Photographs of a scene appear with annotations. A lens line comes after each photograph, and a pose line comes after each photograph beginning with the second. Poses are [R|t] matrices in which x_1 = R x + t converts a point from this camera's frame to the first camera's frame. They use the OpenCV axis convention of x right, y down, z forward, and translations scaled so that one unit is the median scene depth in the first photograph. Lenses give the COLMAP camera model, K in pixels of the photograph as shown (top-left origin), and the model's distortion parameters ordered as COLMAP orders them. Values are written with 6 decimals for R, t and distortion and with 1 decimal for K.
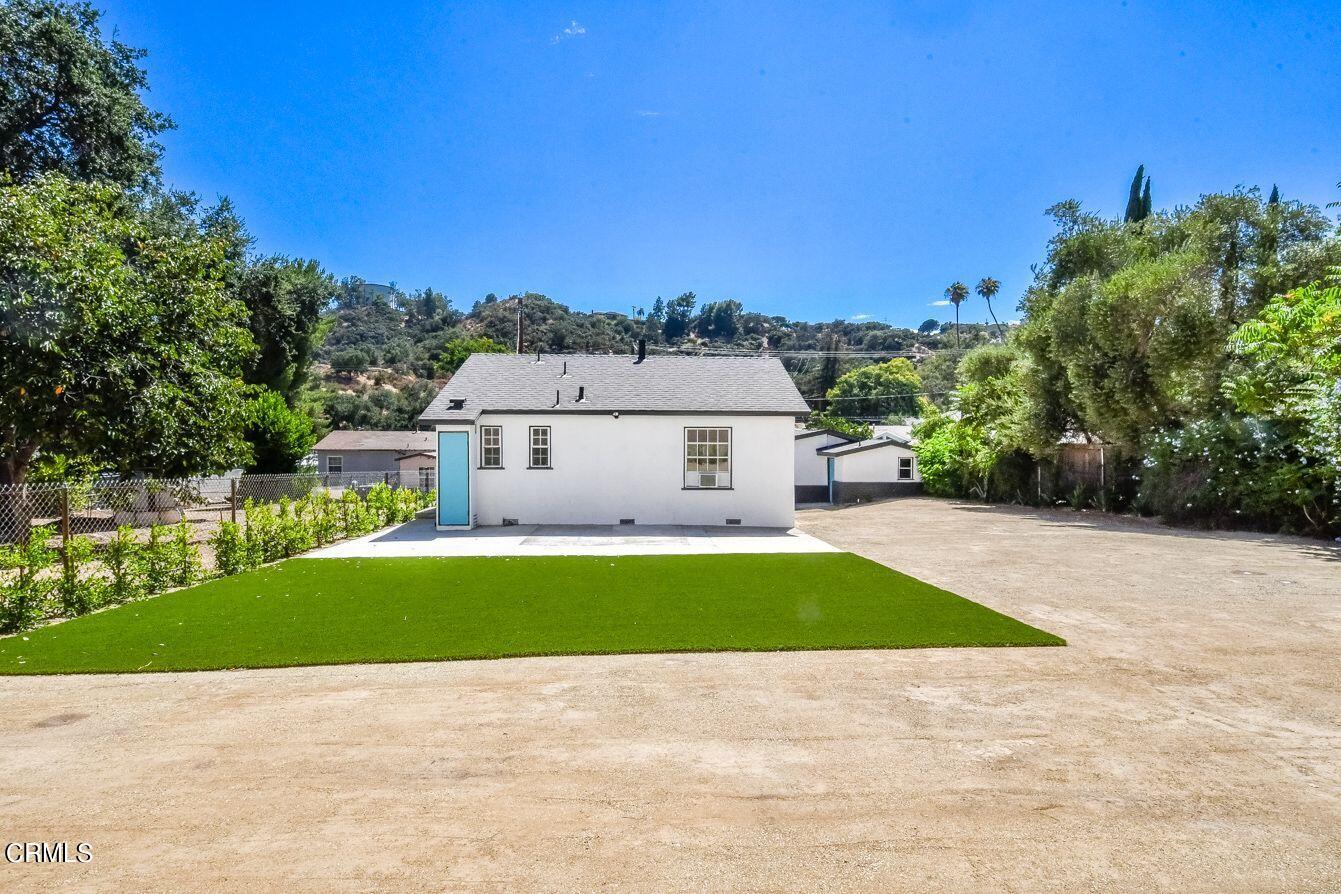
lens RADIAL K [[691.8, 0, 666.5], [0, 691.8, 448.1], [0, 0, 1]] dist [0.049867, -0.021694]
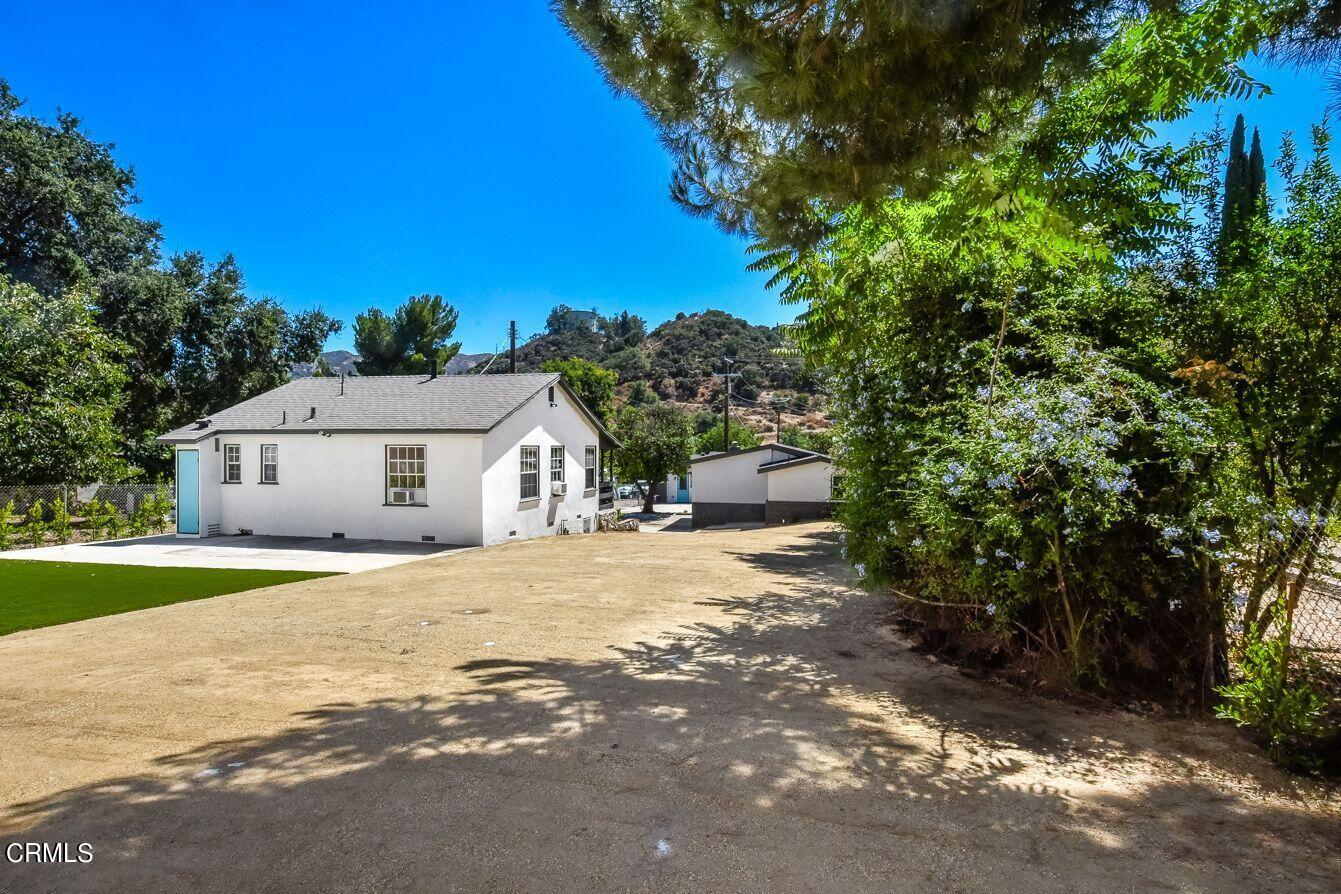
lens RADIAL K [[691.8, 0, 666.5], [0, 691.8, 448.1], [0, 0, 1]] dist [0.049867, -0.021694]
pose [[0.958467, -0.003183, -0.285187, 0.722410], [-0.002133, 0.999830, -0.018326, -0.007493], [0.285196, 0.018173, 0.958297, 0.125746]]
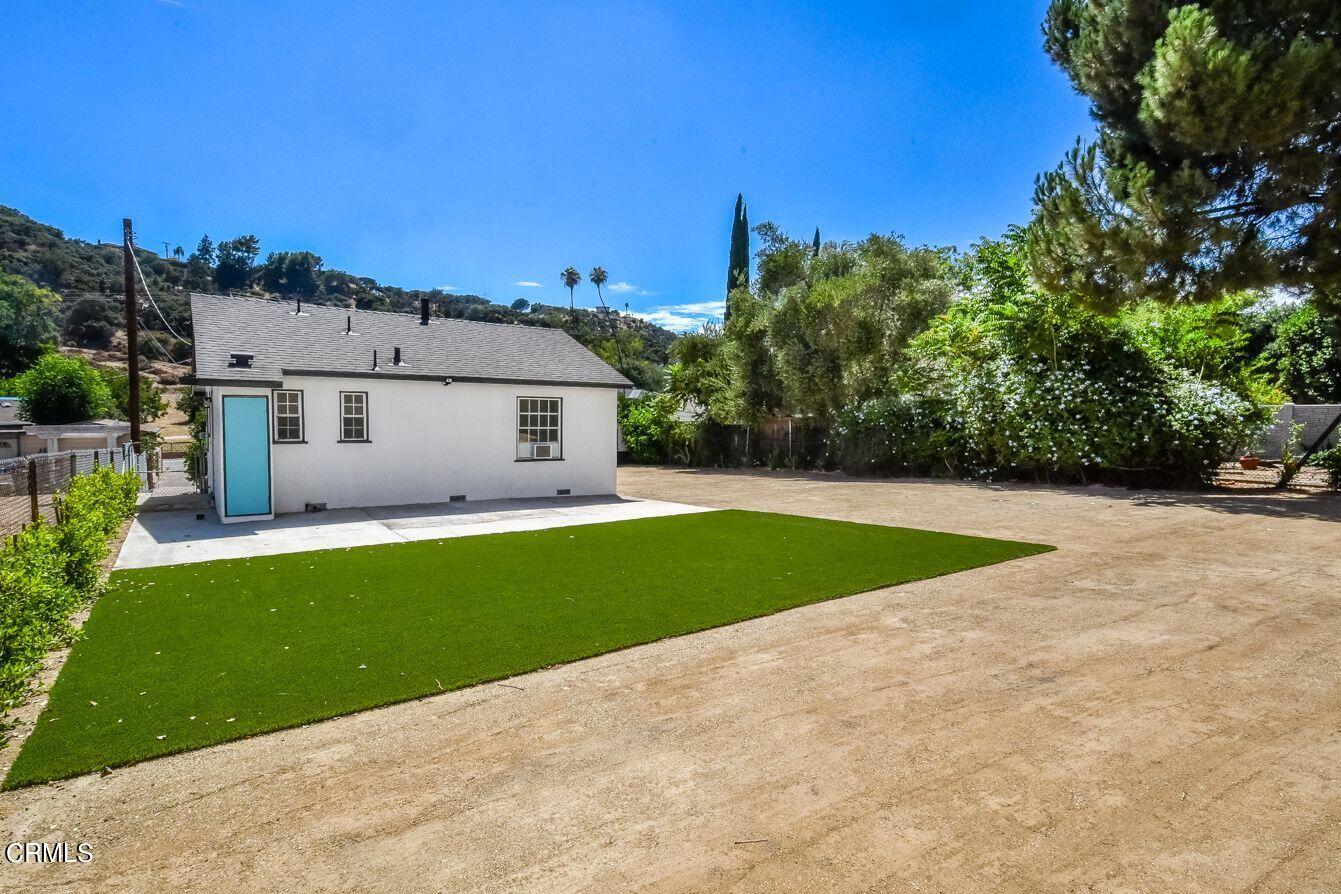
lens RADIAL K [[691.8, 0, 666.5], [0, 691.8, 448.1], [0, 0, 1]] dist [0.049867, -0.021694]
pose [[0.839825, -0.020167, 0.542483, -0.323956], [-0.000302, 0.999292, 0.037616, 0.004750], [-0.542858, -0.031755, 0.839224, 0.076812]]
